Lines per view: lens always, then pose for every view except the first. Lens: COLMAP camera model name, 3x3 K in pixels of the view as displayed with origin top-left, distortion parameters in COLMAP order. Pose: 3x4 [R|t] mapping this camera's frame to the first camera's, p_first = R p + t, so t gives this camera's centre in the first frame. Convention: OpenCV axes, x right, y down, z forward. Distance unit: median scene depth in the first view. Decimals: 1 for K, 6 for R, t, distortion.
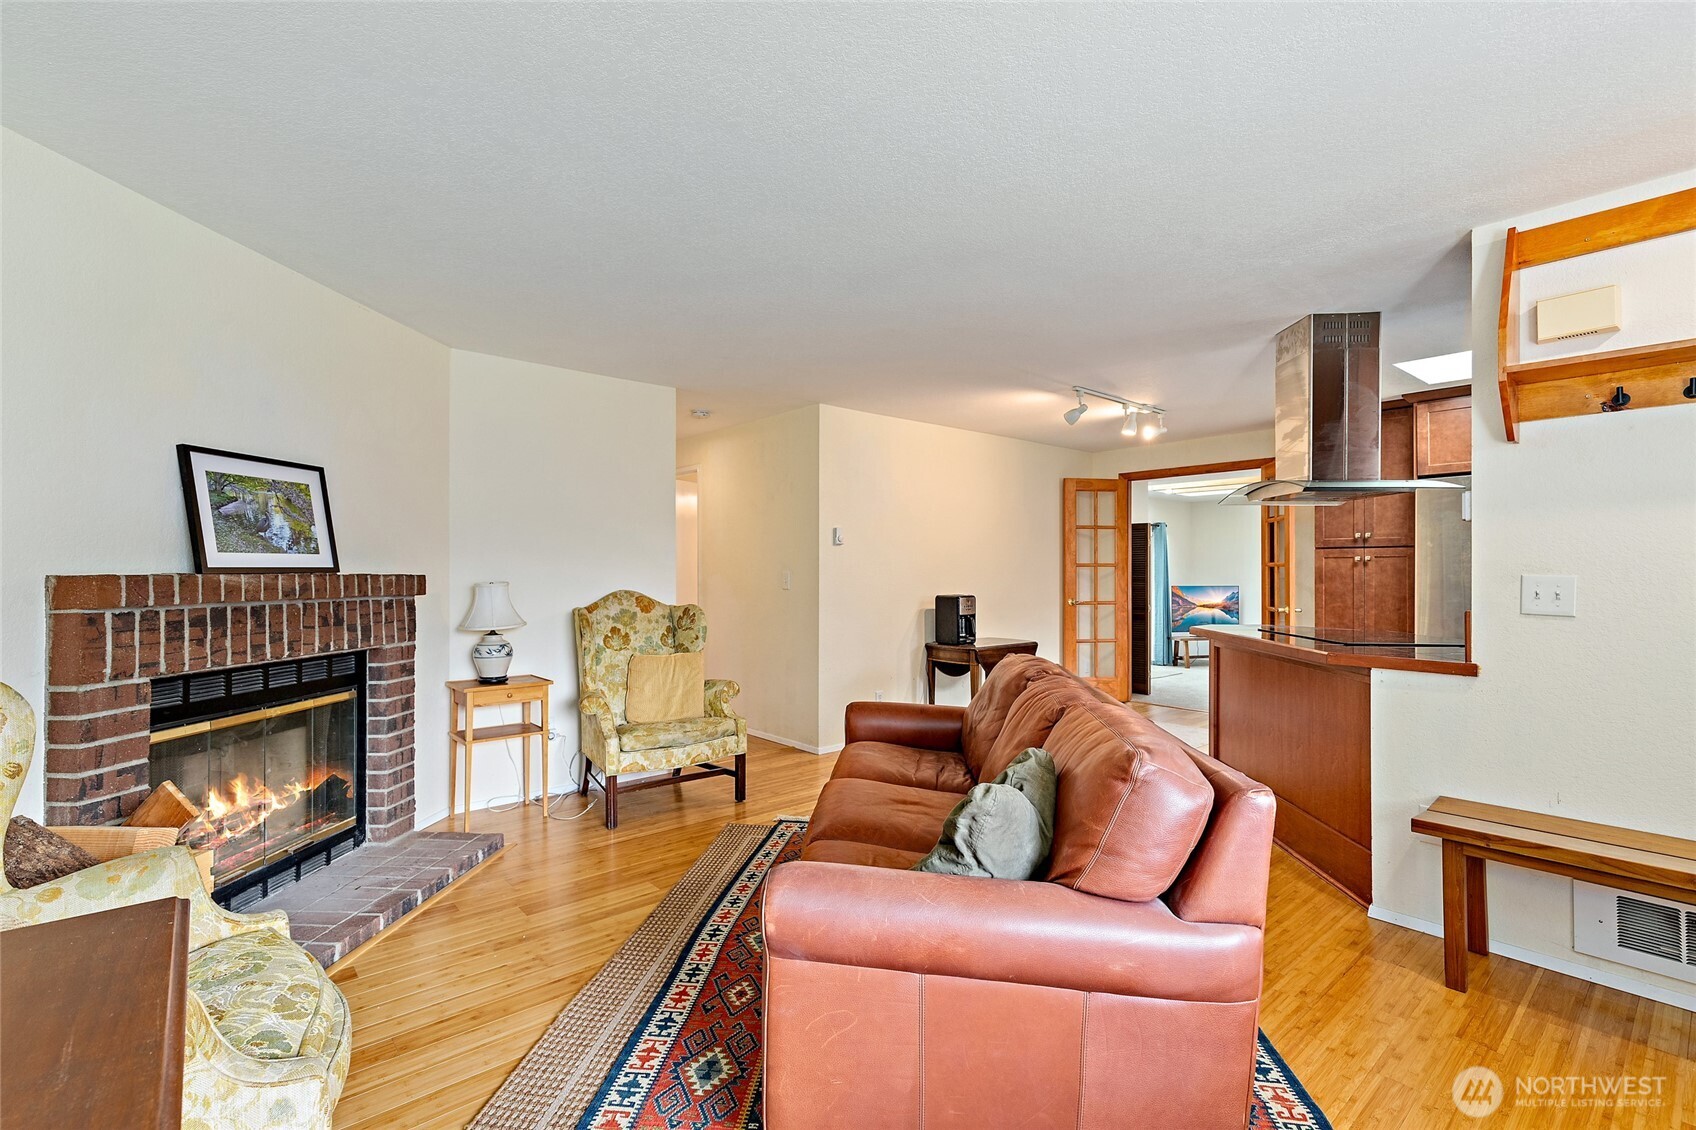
lens RADIAL K [[768.8, 0, 854.4], [0, 768.8, 568.3], [0, 0, 1]] dist [0.011355, -0.002825]
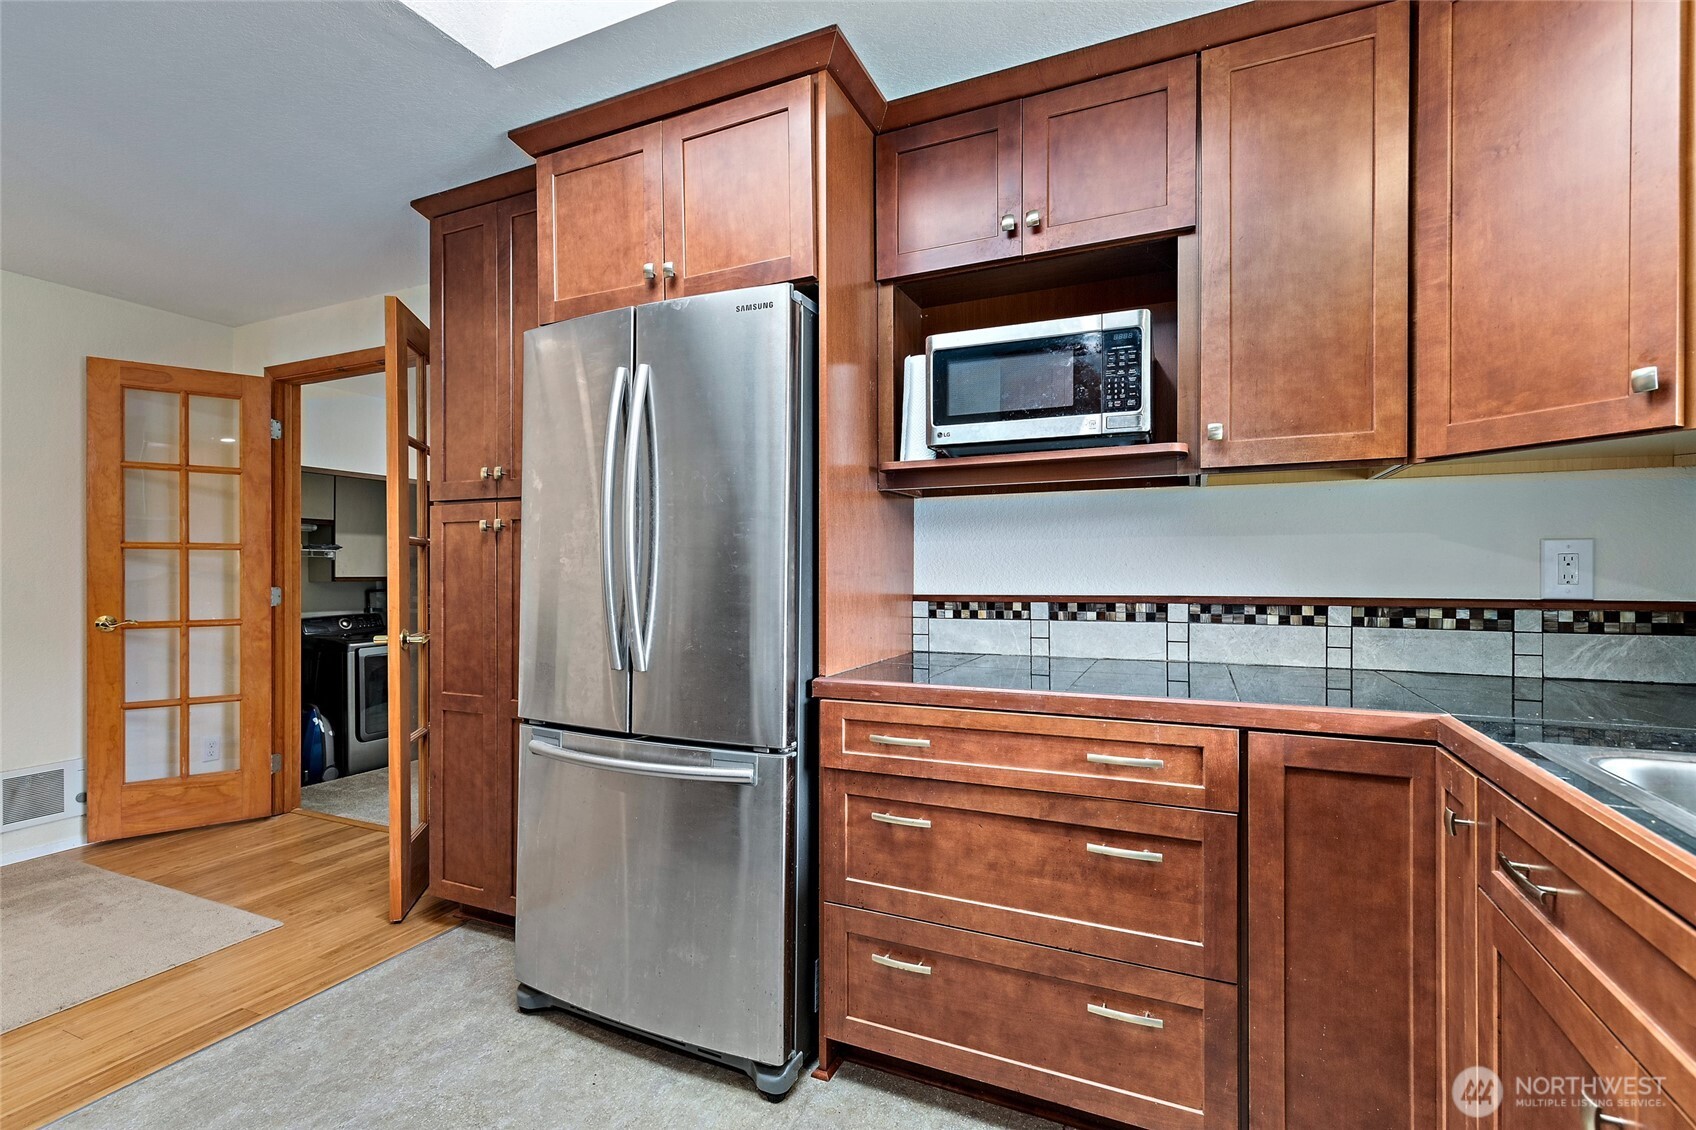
lens RADIAL K [[768.8, 0, 844.9], [0, 768.8, 572.0], [0, 0, 1]] dist [0.011355, -0.002825]
pose [[0.918146, -0.000860, 0.396242, 1.035501], [-0.001971, 0.999975, 0.006737, 0.018714], [-0.396238, -0.006966, 0.918121, 0.775719]]
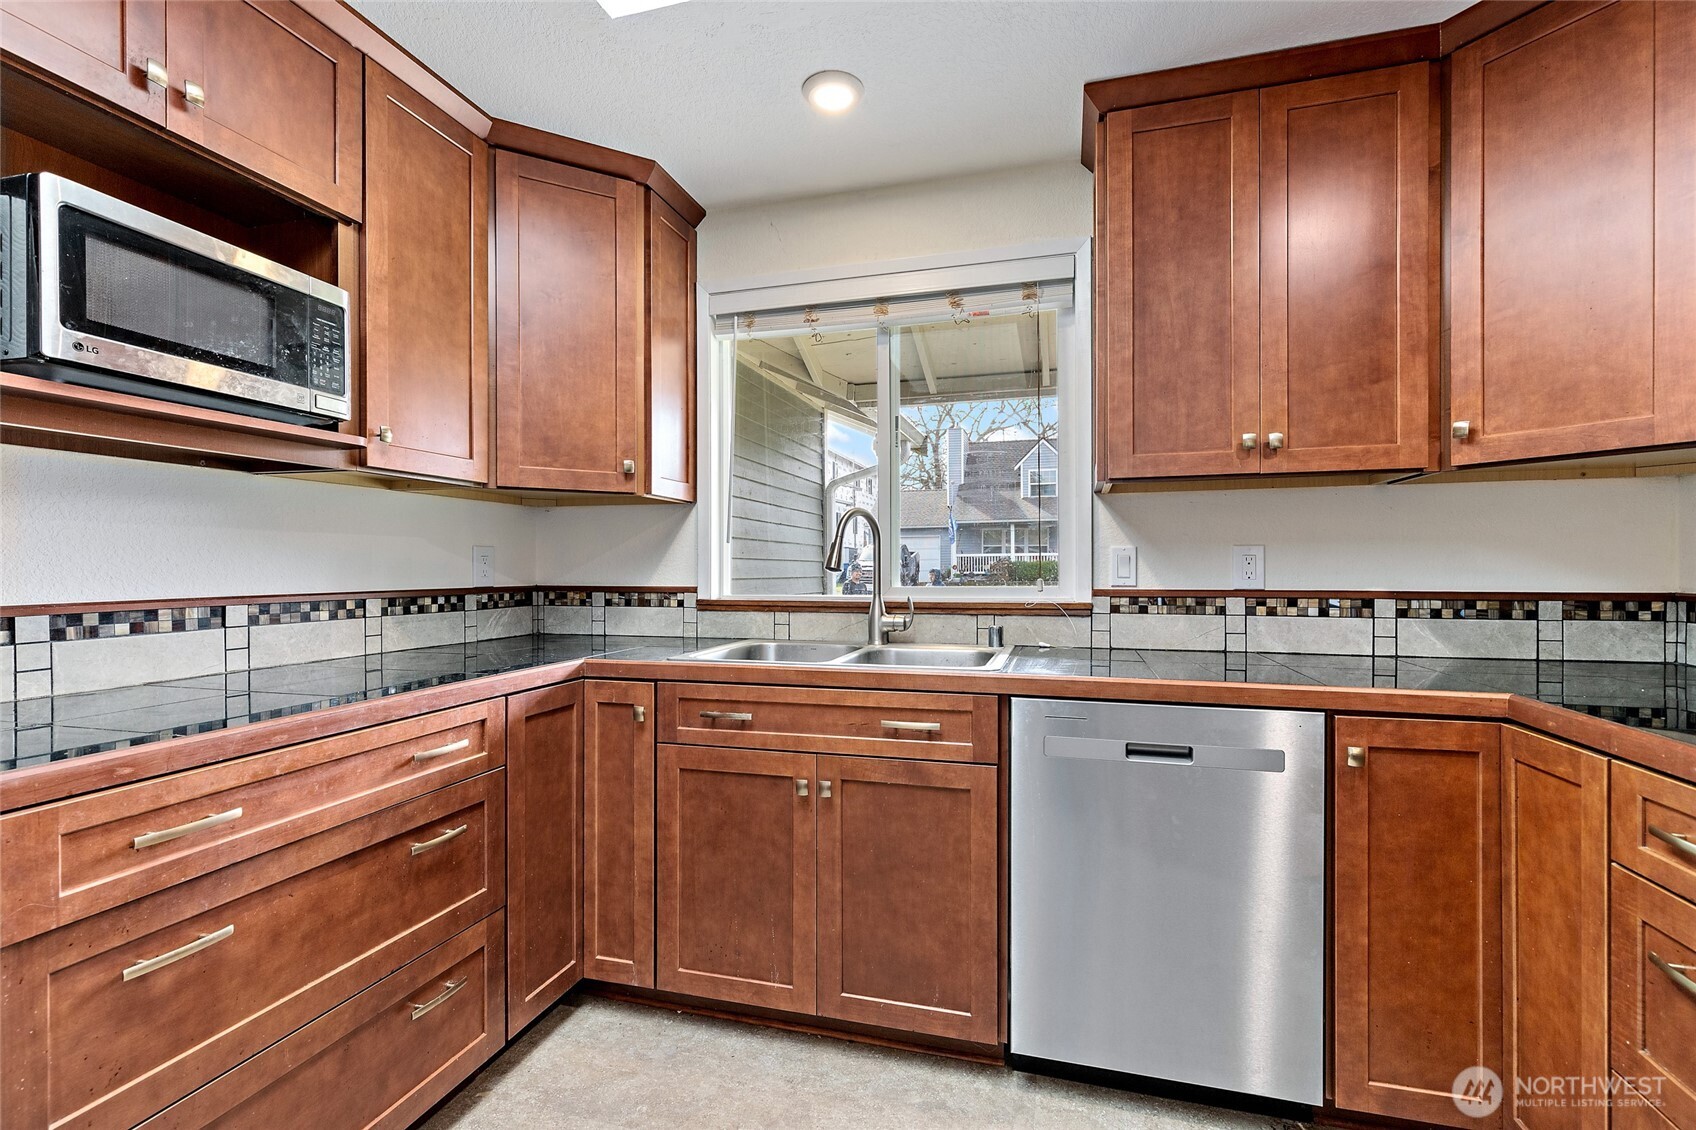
lens RADIAL K [[768.8, 0, 845.9], [0, 768.8, 572.6], [0, 0, 1]] dist [0.011355, -0.002825]
pose [[-0.530079, -0.002269, 0.847945, 0.847498], [-0.001124, 0.999997, 0.001974, 0.023071], [-0.847948, 0.000093, -0.530080, 1.147126]]
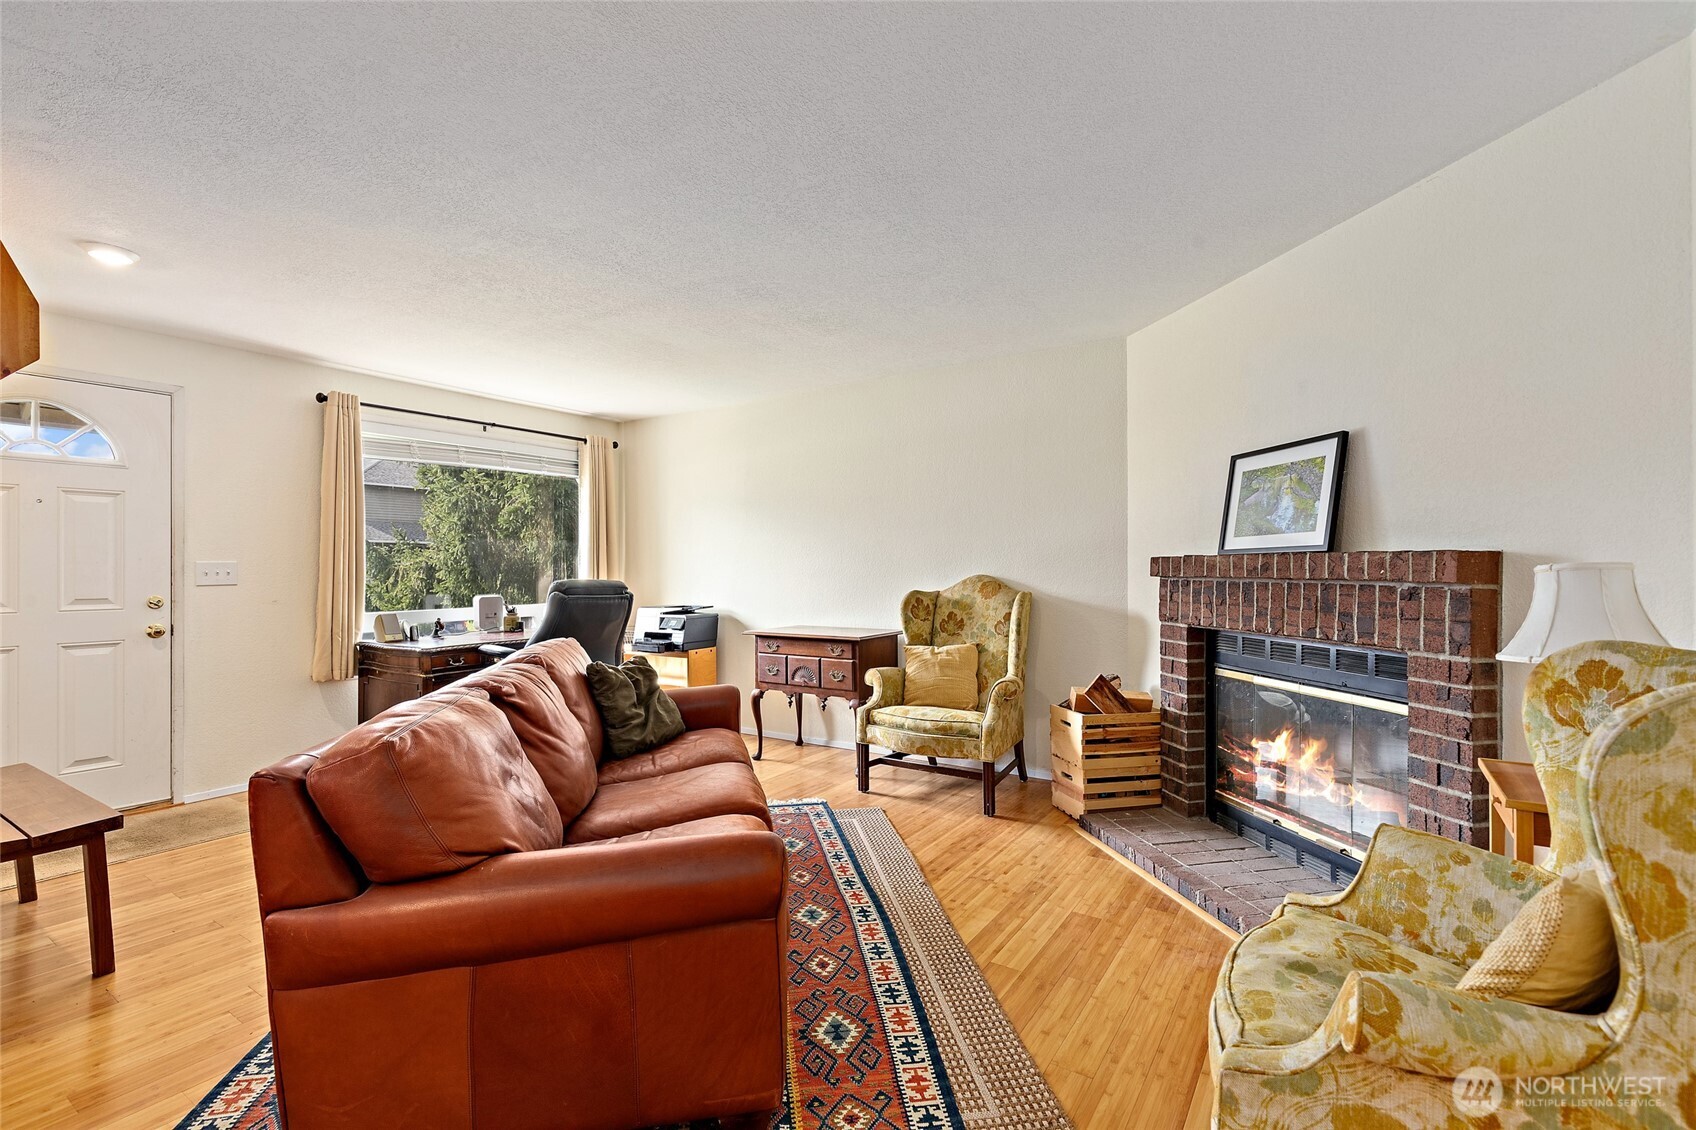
lens RADIAL K [[768.8, 0, 851.3], [0, 768.8, 568.1], [0, 0, 1]] dist [0.011355, -0.002825]
pose [[-0.965584, 0.005566, -0.260032, 0.070531], [0.007476, 0.999952, -0.006355, 0.023371], [0.259984, -0.008080, -0.965579, 1.496703]]
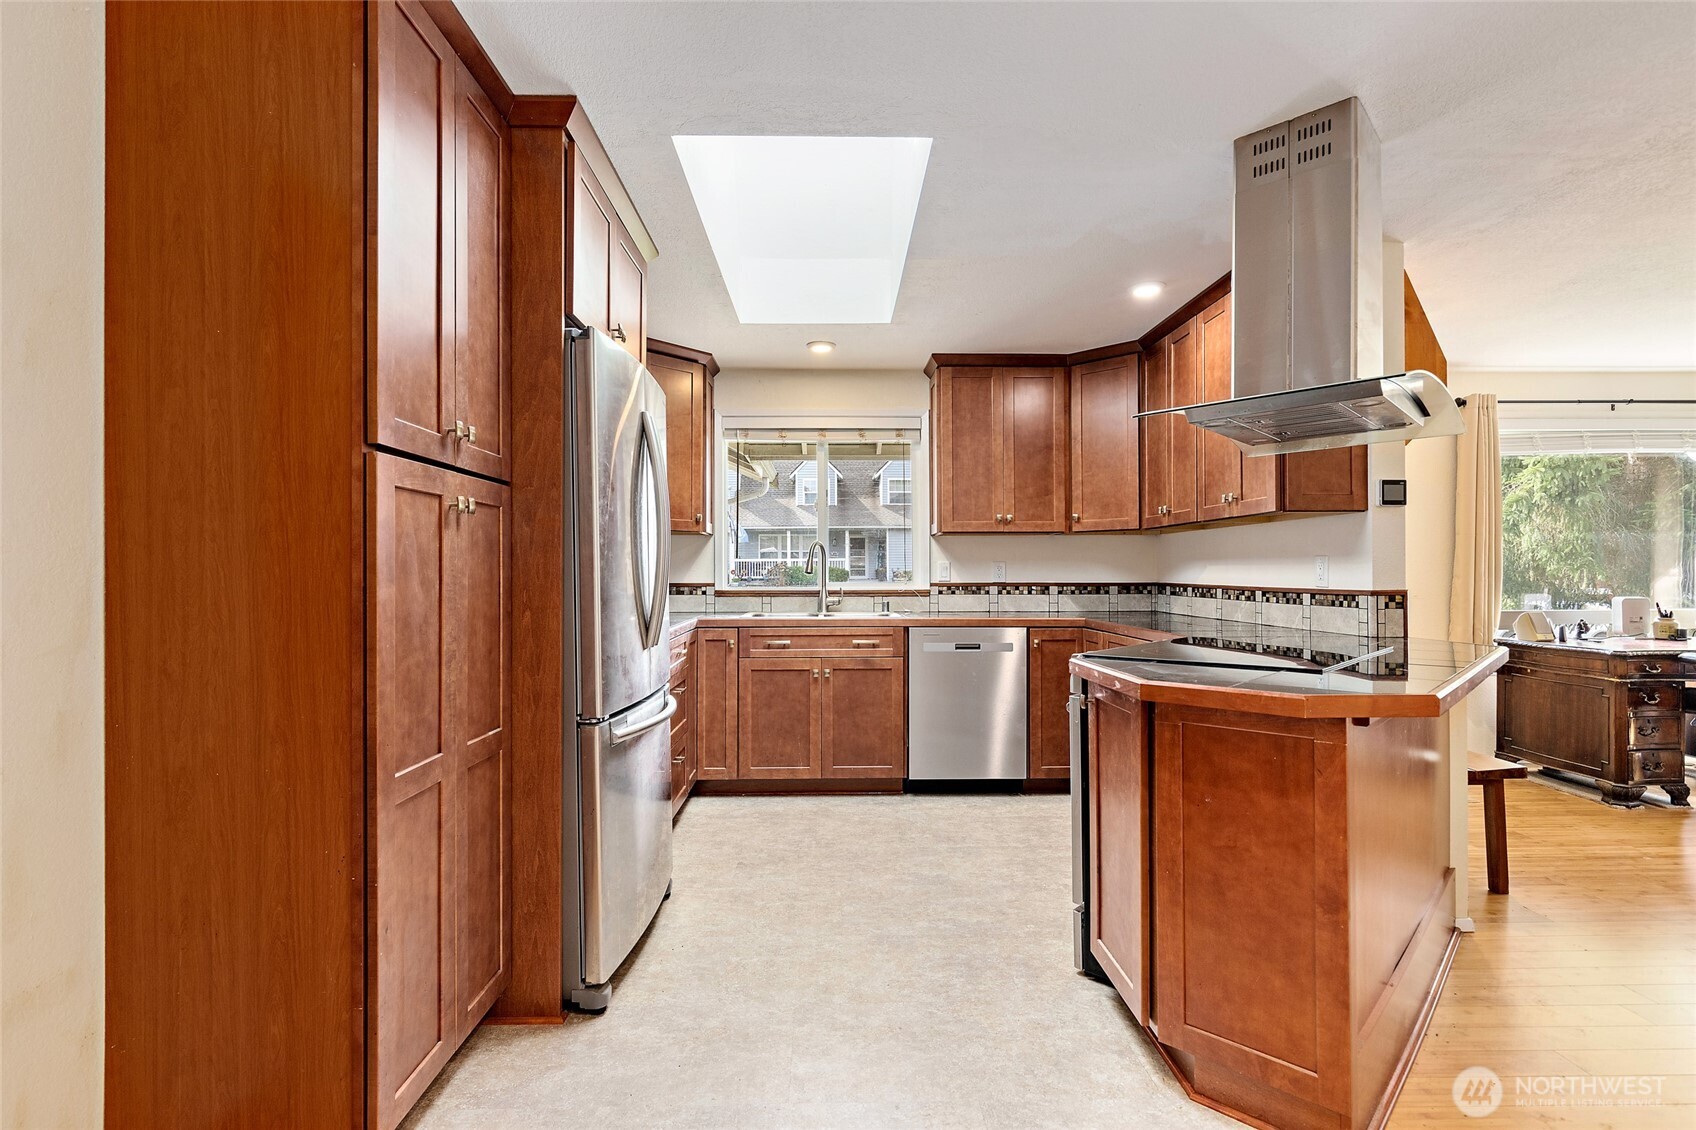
lens RADIAL K [[814.0, 0, 849.0], [0, 814.0, 569.0], [0, 0, 1]] dist [-0.002031, -0.000728]
pose [[-0.762136, 0.005924, 0.647390, 0.486846], [-0.000111, 0.999957, -0.009281, 0.027754], [-0.647417, -0.007145, -0.762103, 1.787082]]
